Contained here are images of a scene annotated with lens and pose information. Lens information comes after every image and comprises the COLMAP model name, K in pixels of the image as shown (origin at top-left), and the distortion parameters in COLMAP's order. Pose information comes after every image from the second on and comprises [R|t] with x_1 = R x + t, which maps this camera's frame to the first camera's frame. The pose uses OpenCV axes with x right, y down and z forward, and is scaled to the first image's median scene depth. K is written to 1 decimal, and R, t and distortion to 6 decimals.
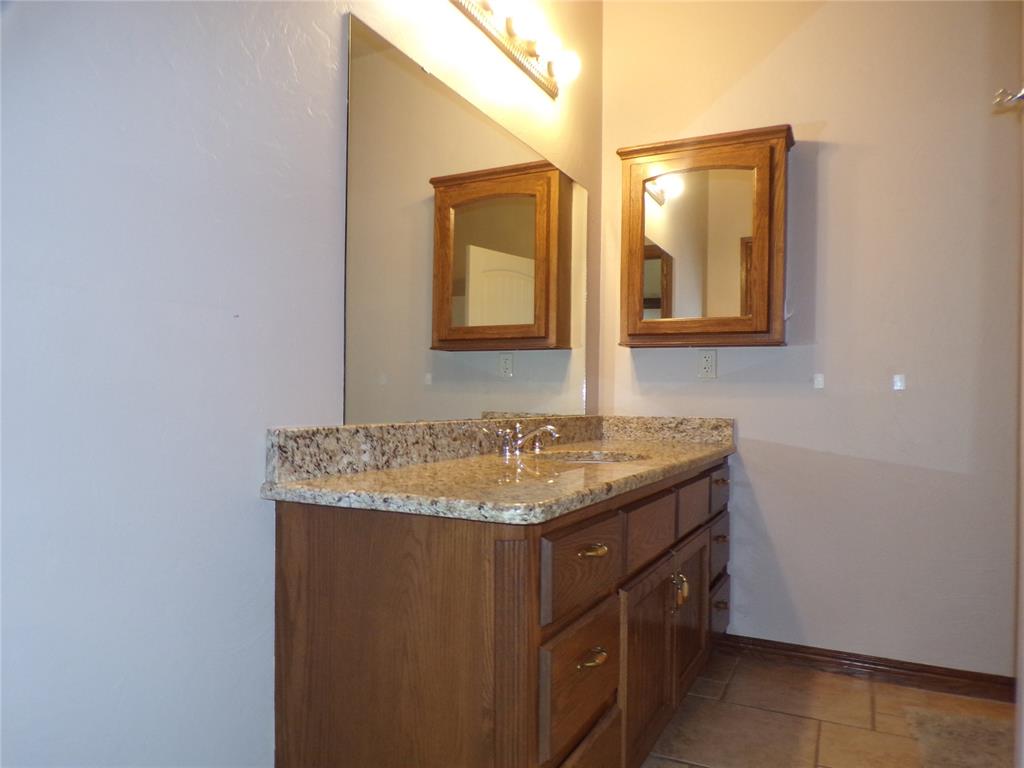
lens RADIAL K [[721.2, 0, 517.2], [0, 721.2, 389.4], [0, 0, 1]] dist [-0.003624, 0.028157]
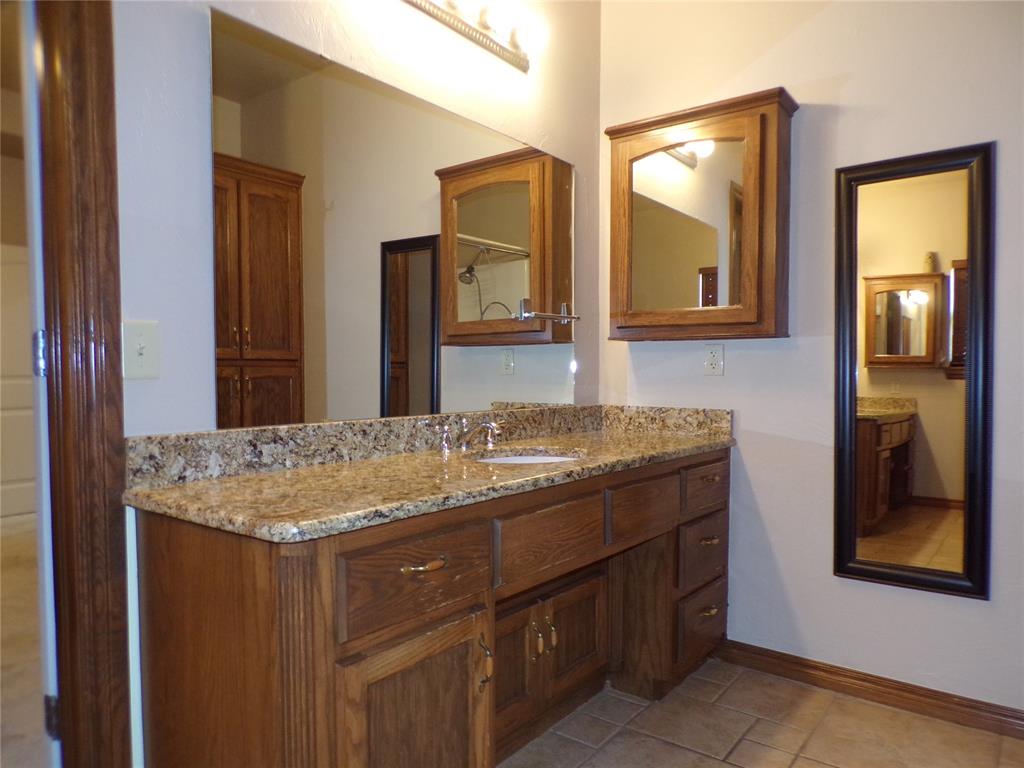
lens RADIAL K [[721.2, 0, 517.2], [0, 721.2, 389.4], [0, 0, 1]] dist [-0.003624, 0.028157]
pose [[0.985272, -0.012323, -0.170548, 0.187153], [0.016679, 0.999569, 0.024138, -0.013101], [0.170177, -0.026627, 0.985054, 0.029199]]
